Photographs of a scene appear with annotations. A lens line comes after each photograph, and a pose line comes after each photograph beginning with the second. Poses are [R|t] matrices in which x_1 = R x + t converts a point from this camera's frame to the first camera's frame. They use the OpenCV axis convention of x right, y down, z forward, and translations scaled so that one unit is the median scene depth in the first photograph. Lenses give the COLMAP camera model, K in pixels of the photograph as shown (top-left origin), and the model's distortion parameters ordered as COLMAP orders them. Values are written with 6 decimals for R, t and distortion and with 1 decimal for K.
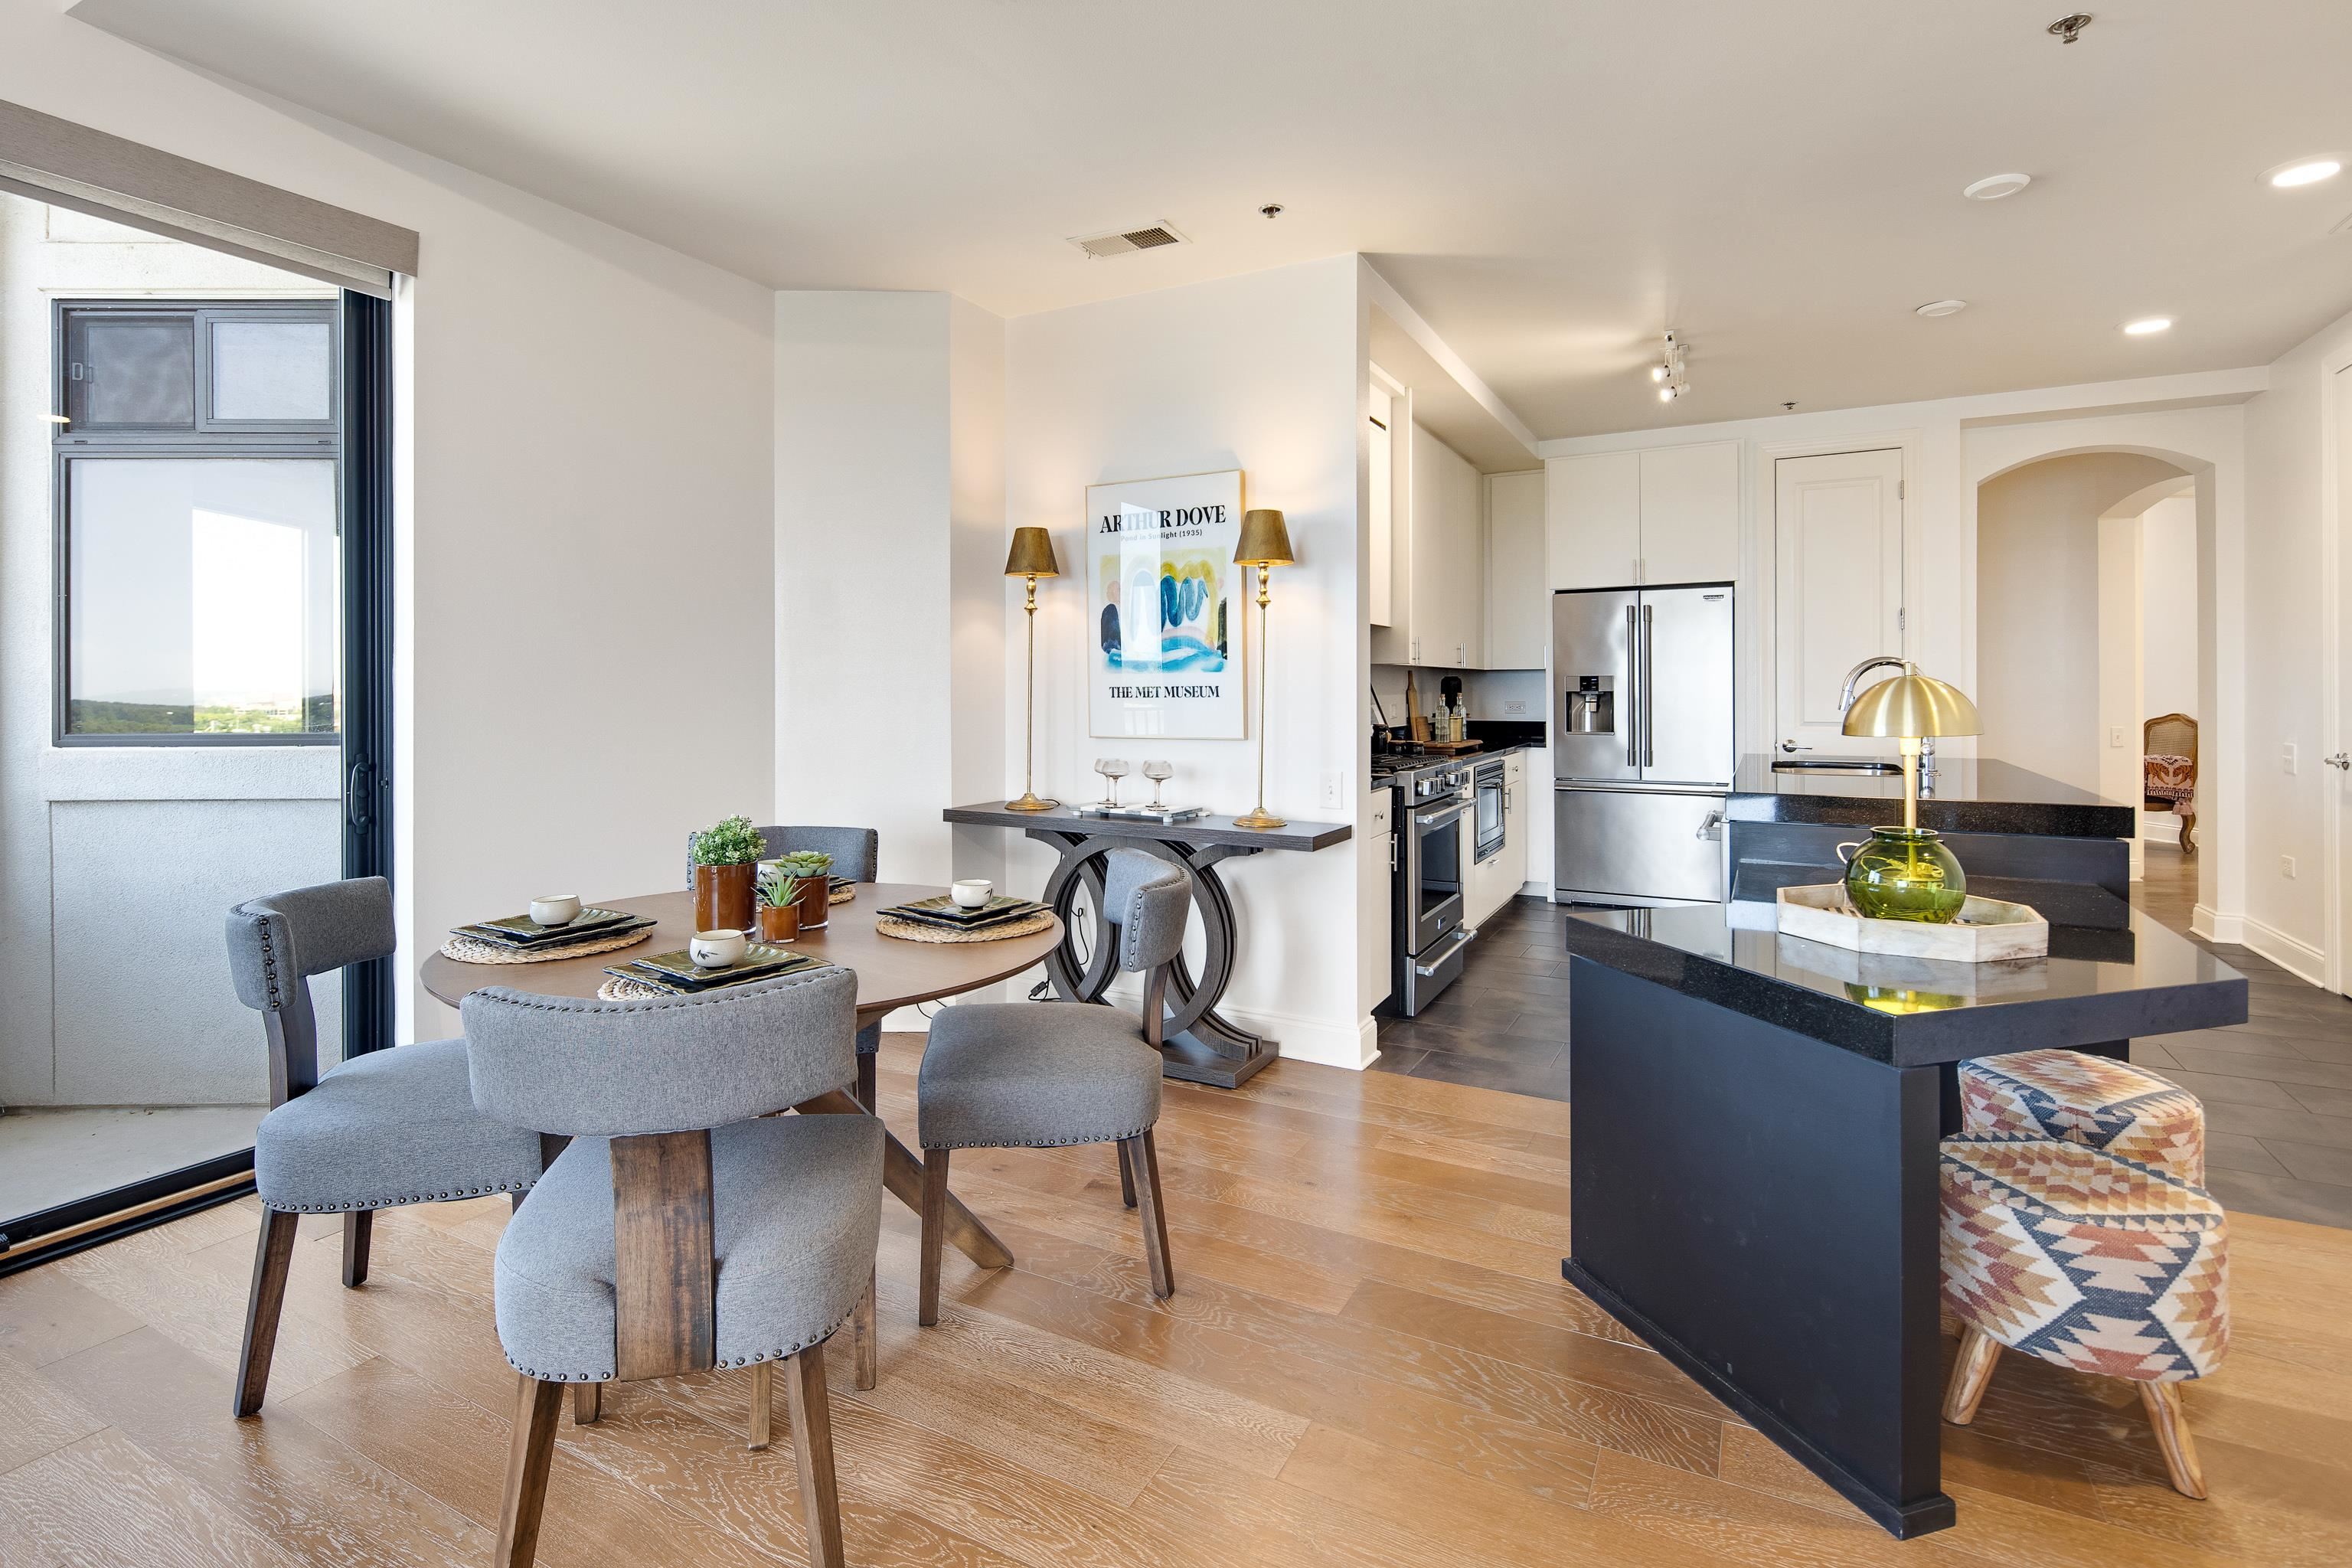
lens RADIAL K [[1130.7, 0, 1159.7], [0, 1130.7, 689.8], [0, 0, 1]] dist [0.006397, -0.005898]
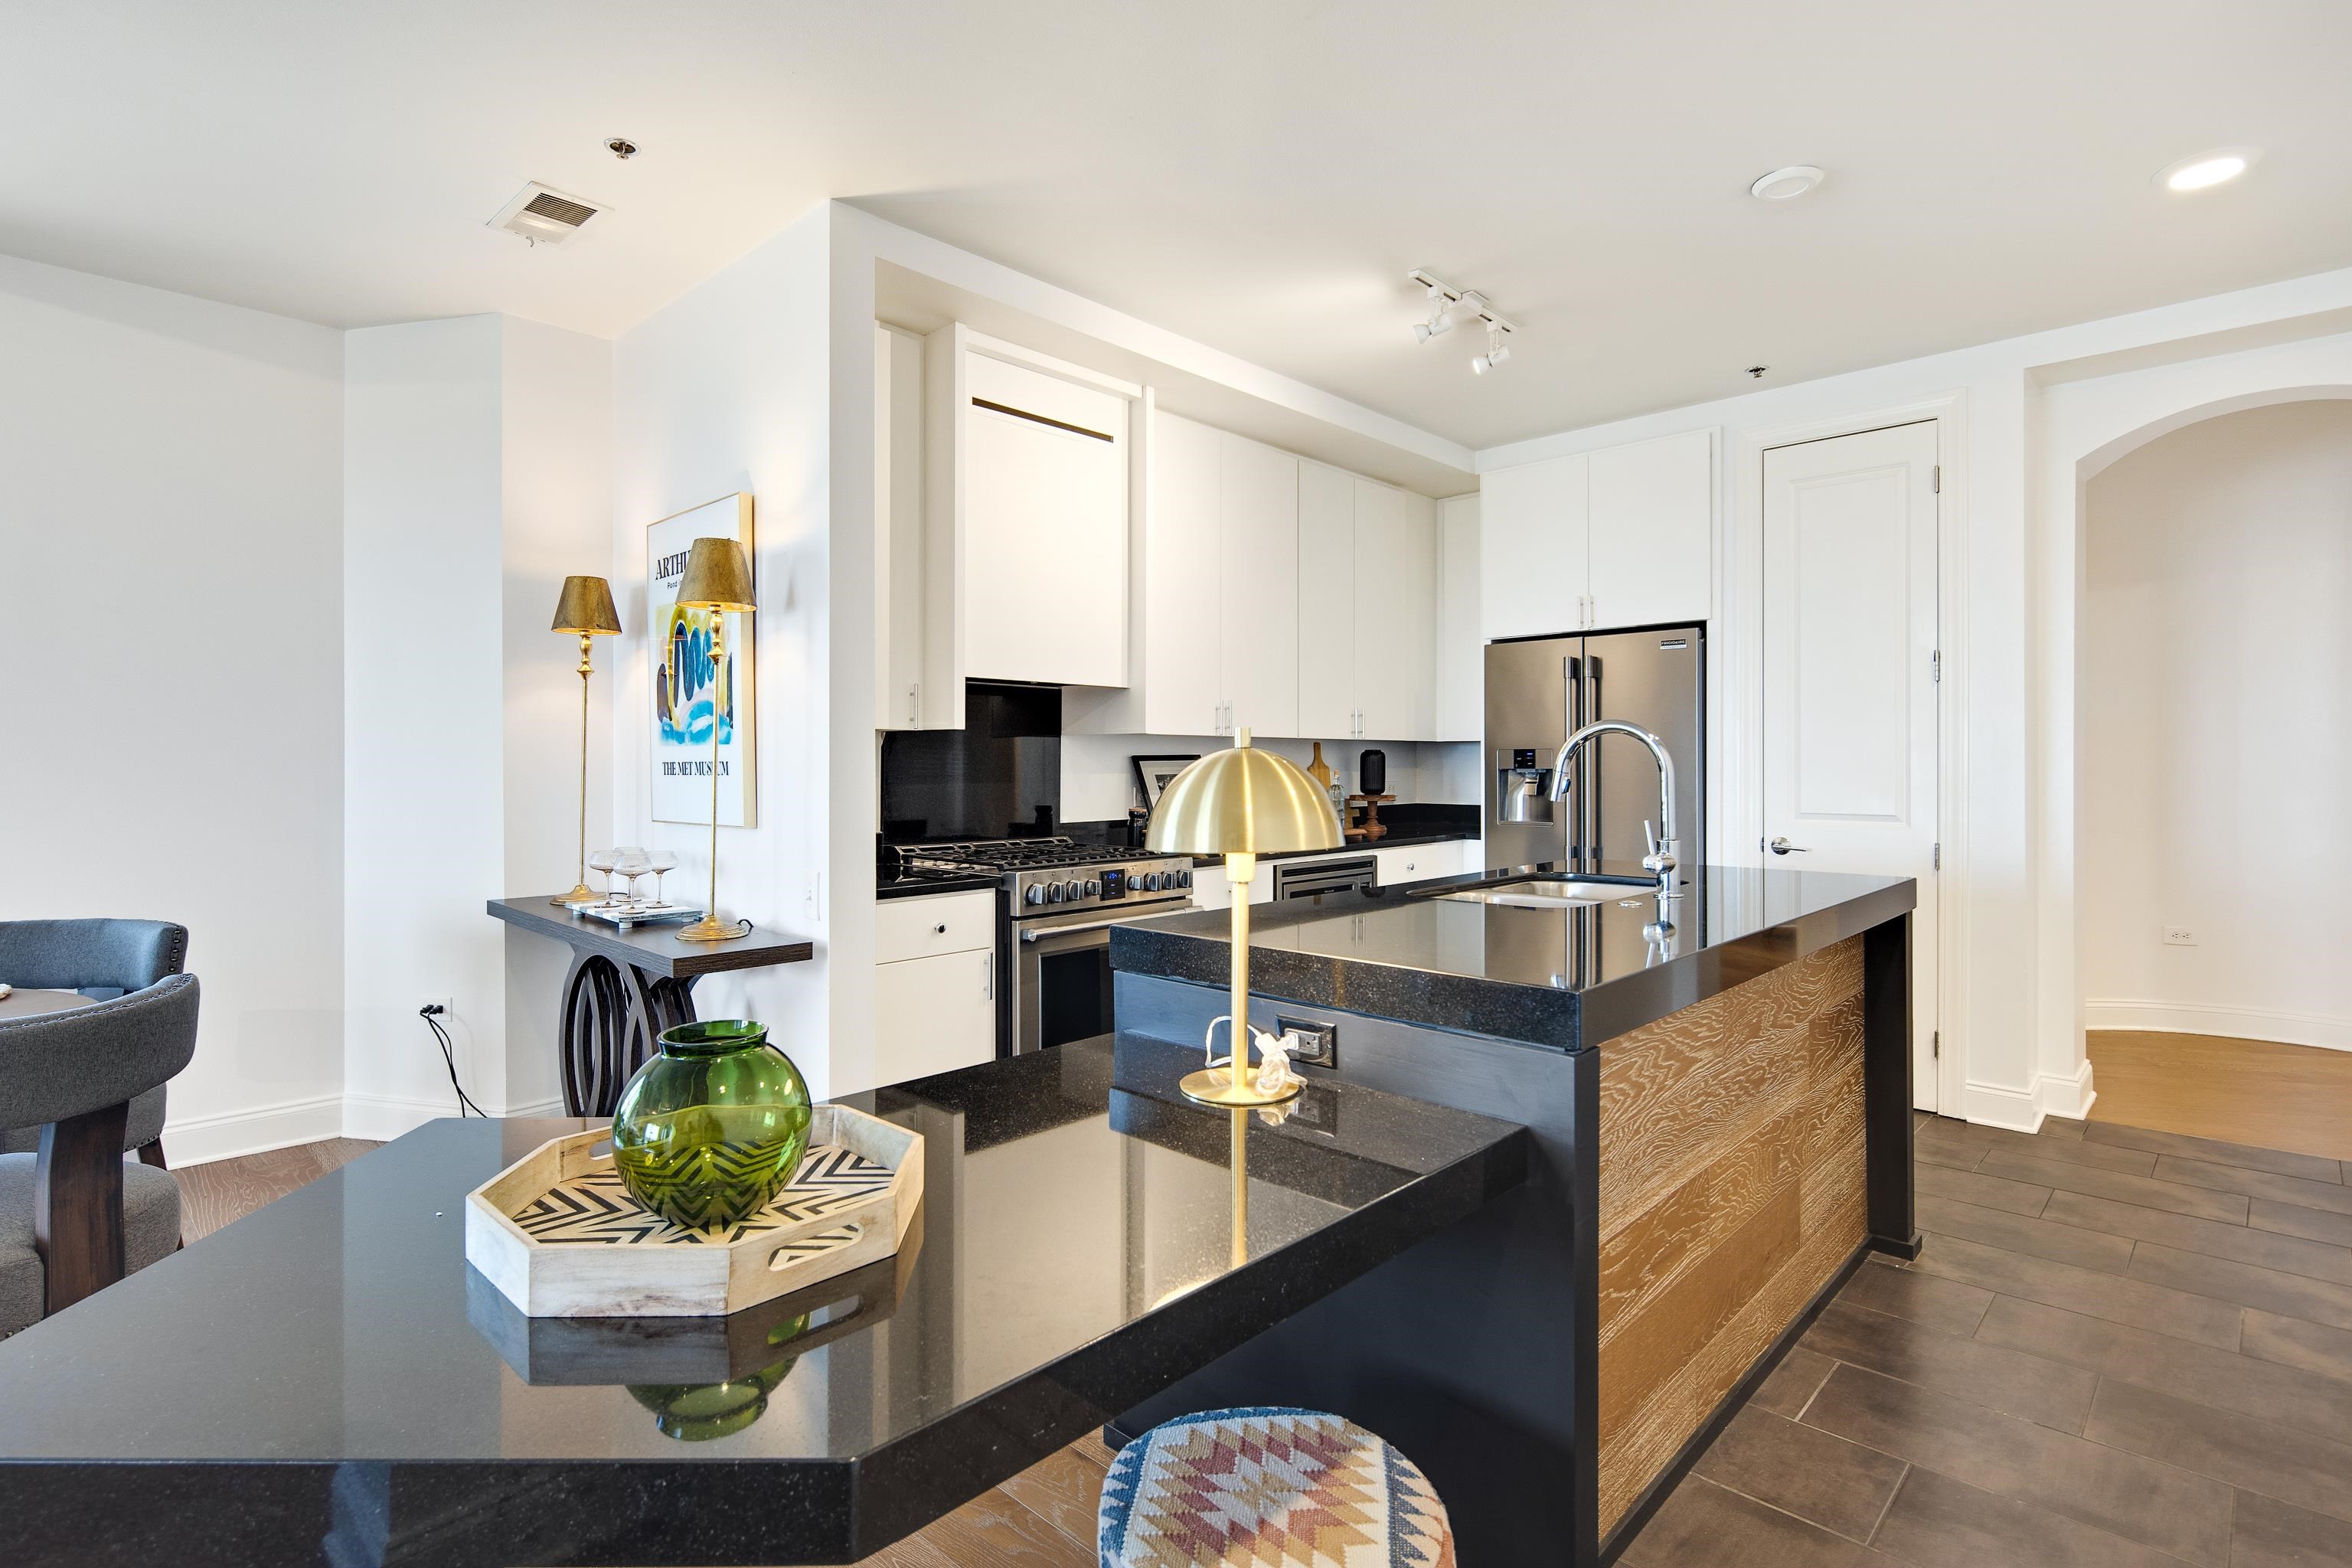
lens RADIAL K [[1130.7, 0, 1165.2], [0, 1130.7, 756.4], [0, 0, 1]] dist [0.006397, -0.005898]
pose [[0.964024, -0.000229, -0.265813, 0.486056], [-0.002152, 0.999960, -0.008664, -0.000321], [0.265805, 0.008924, 0.963986, 0.259654]]
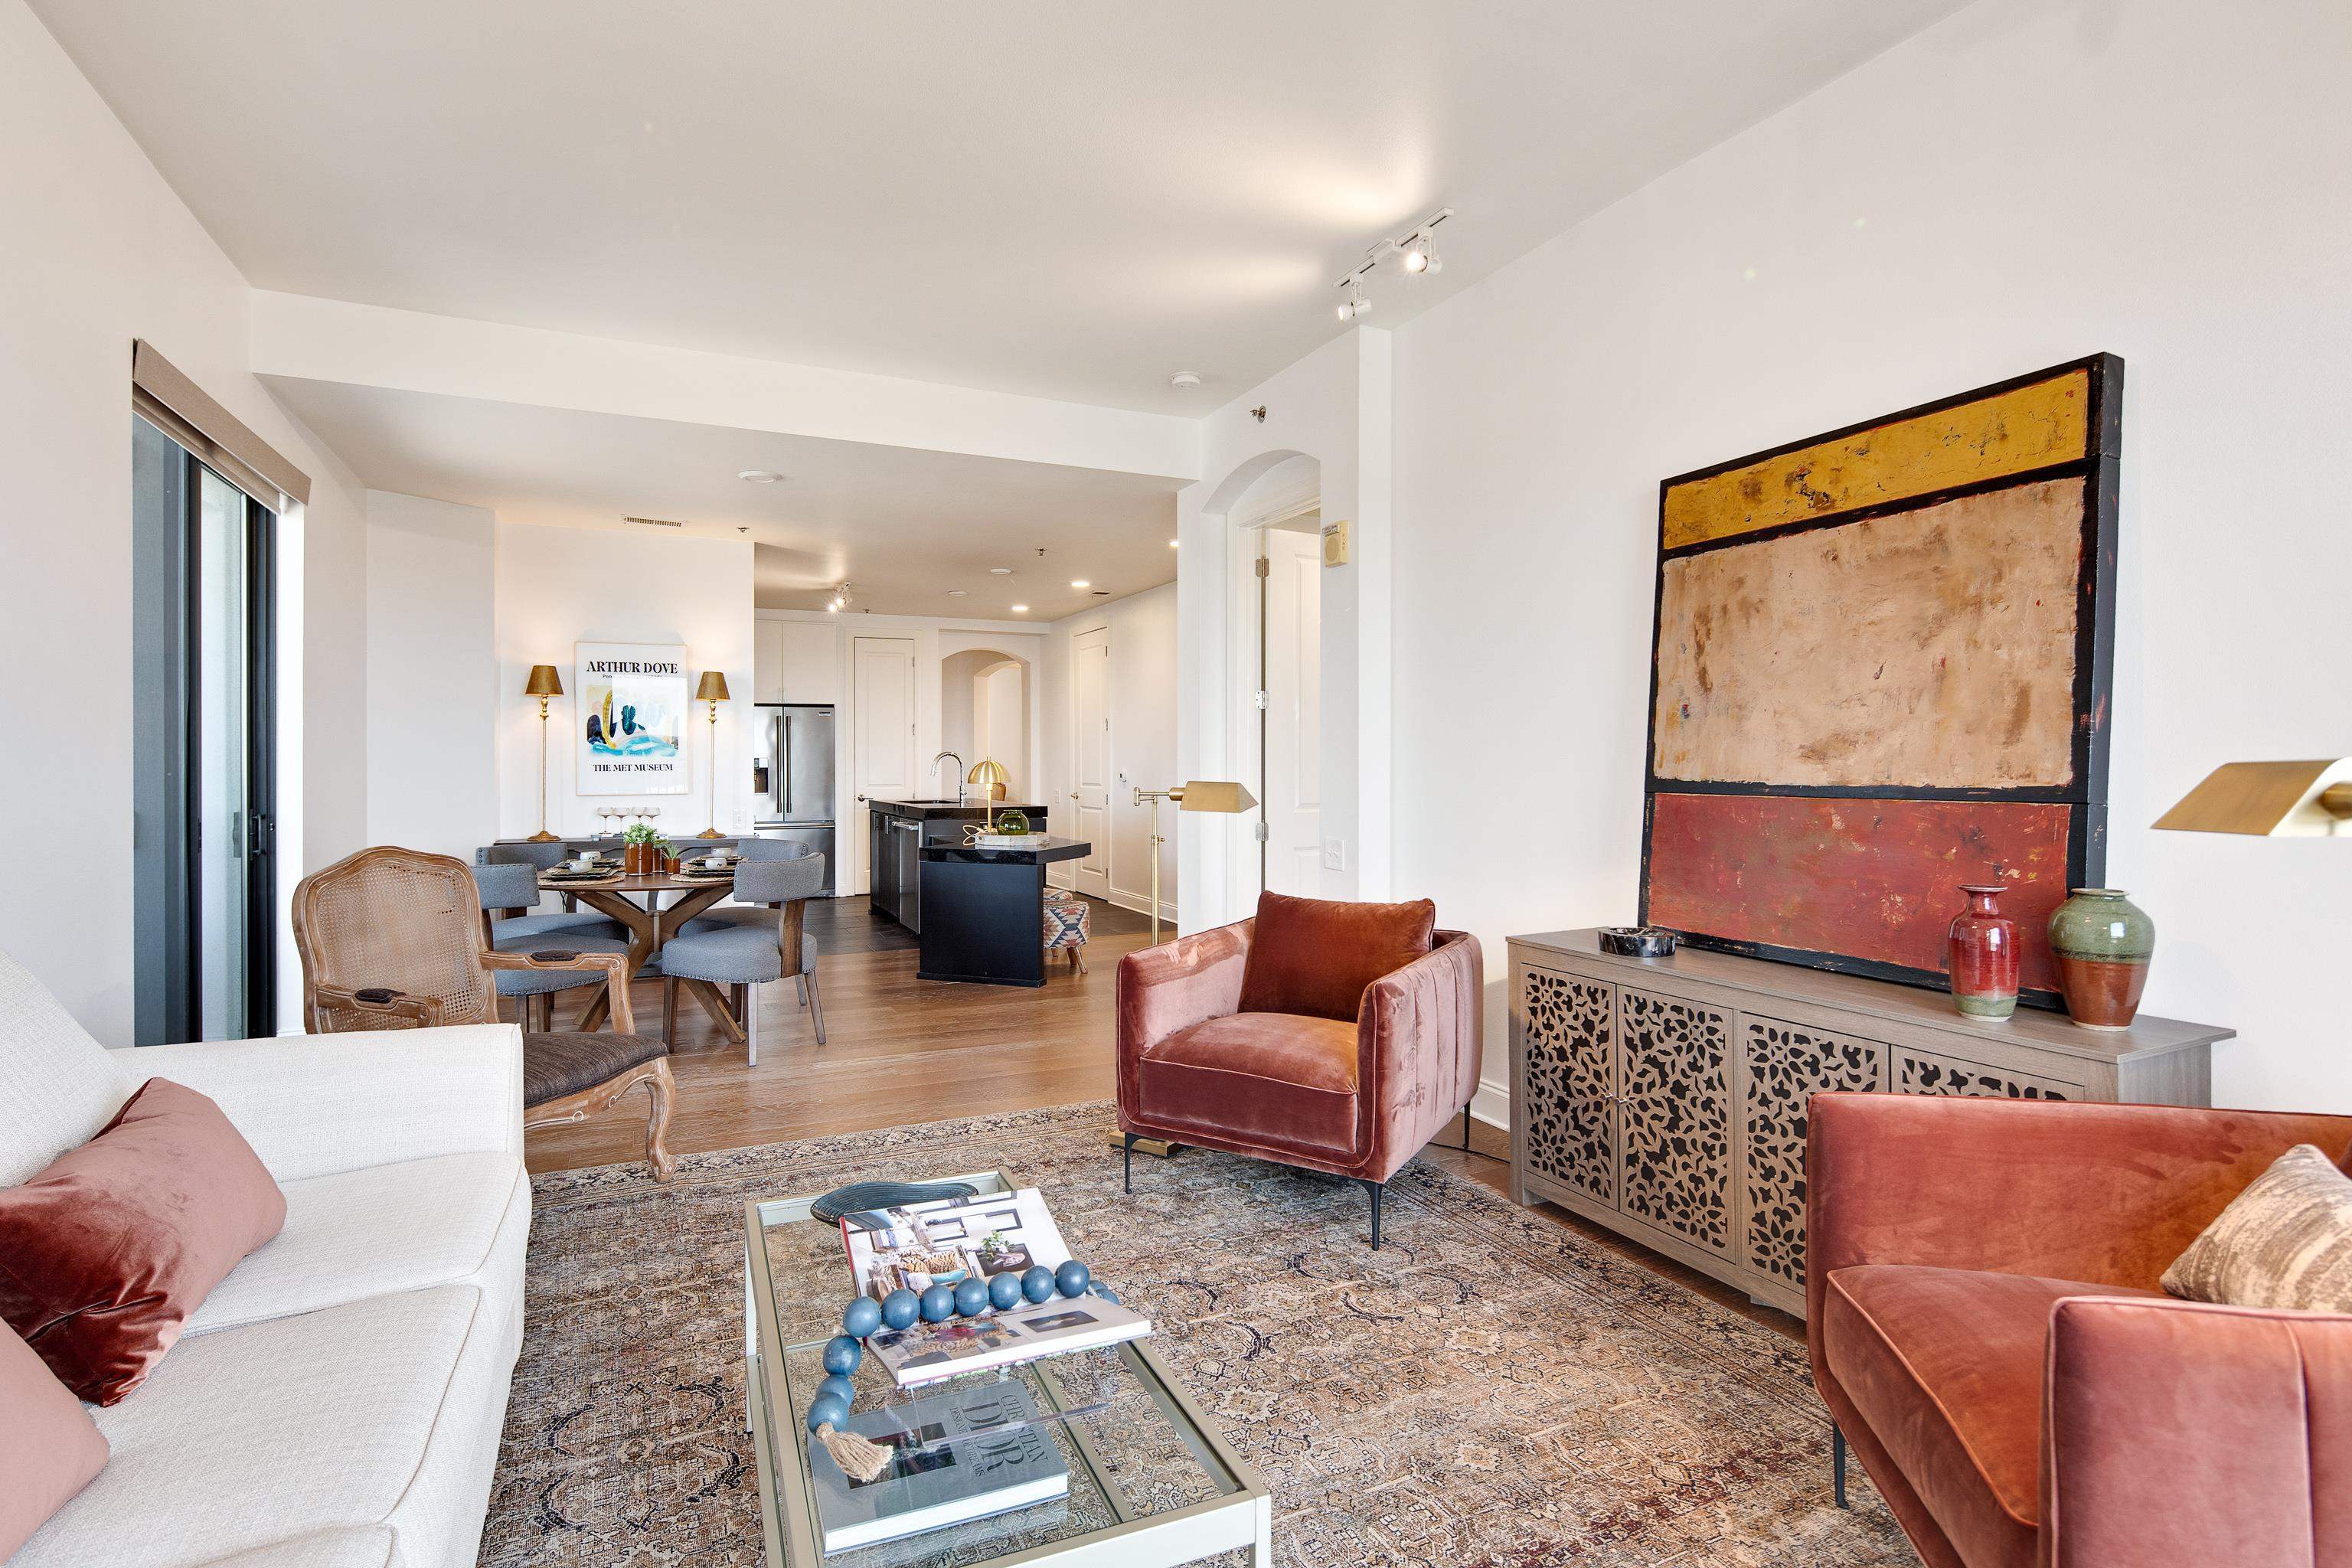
lens RADIAL K [[1130.7, 0, 1165.3], [0, 1130.7, 789.9], [0, 0, 1]] dist [0.006397, -0.005898]
pose [[0.589289, -0.016520, 0.807754, -0.800542], [0.000193, 0.999794, 0.020306, 0.000649], [-0.807923, -0.011810, 0.589170, -0.586650]]
